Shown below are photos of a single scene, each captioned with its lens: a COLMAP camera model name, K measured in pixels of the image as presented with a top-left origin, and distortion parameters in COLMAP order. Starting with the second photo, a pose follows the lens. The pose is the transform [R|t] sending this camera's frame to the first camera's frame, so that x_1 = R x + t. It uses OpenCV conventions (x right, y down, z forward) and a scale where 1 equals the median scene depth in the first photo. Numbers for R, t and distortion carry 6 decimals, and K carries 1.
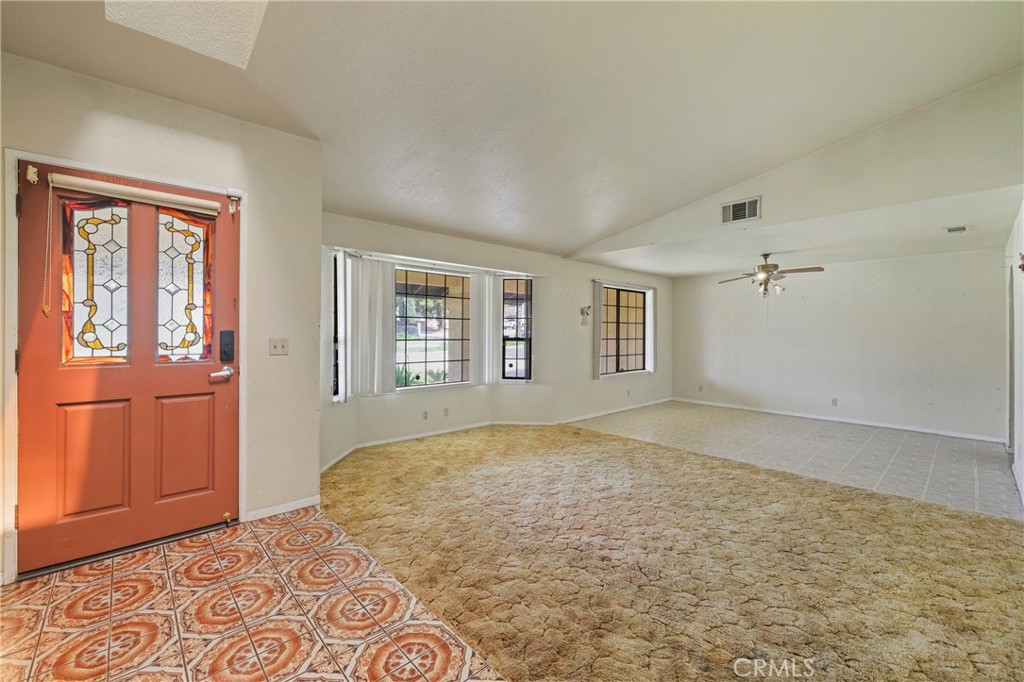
lens RADIAL K [[427.3, 0, 512.9], [0, 427.3, 334.2], [0, 0, 1]] dist [-0.002779, 0.000711]
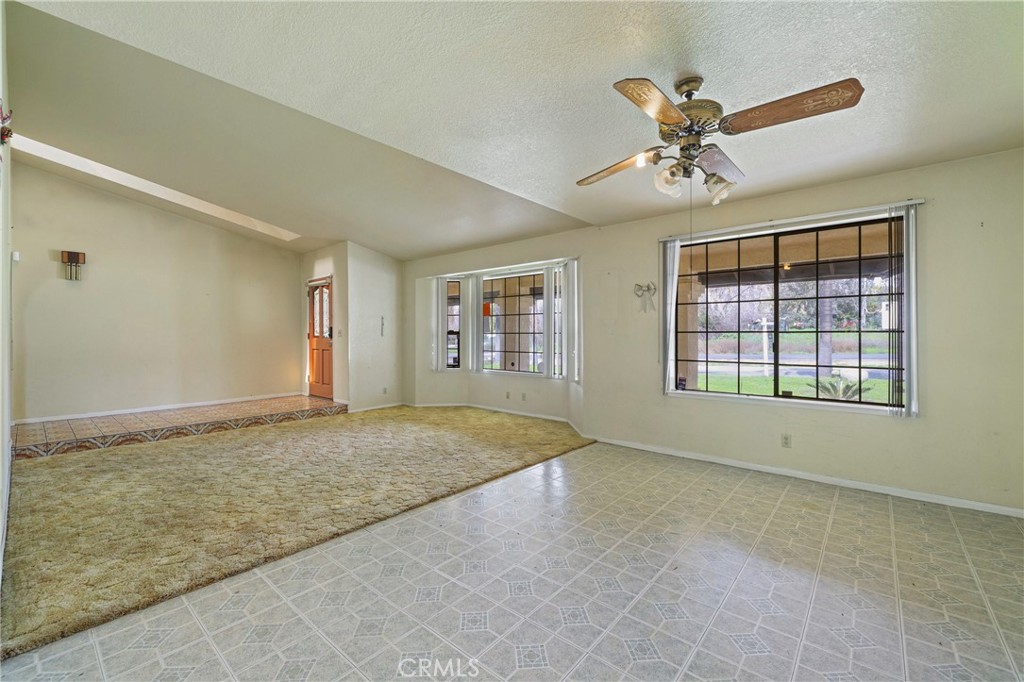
lens RADIAL K [[426.7, 0, 515.7], [0, 426.7, 337.9], [0, 0, 1]] dist [-0.000688, -0.000948]
pose [[0.126706, 0.005903, -0.991923, 0.970985], [0.004489, 0.999969, 0.006525, 0.018114], [0.991930, -0.005279, 0.126675, 0.844081]]
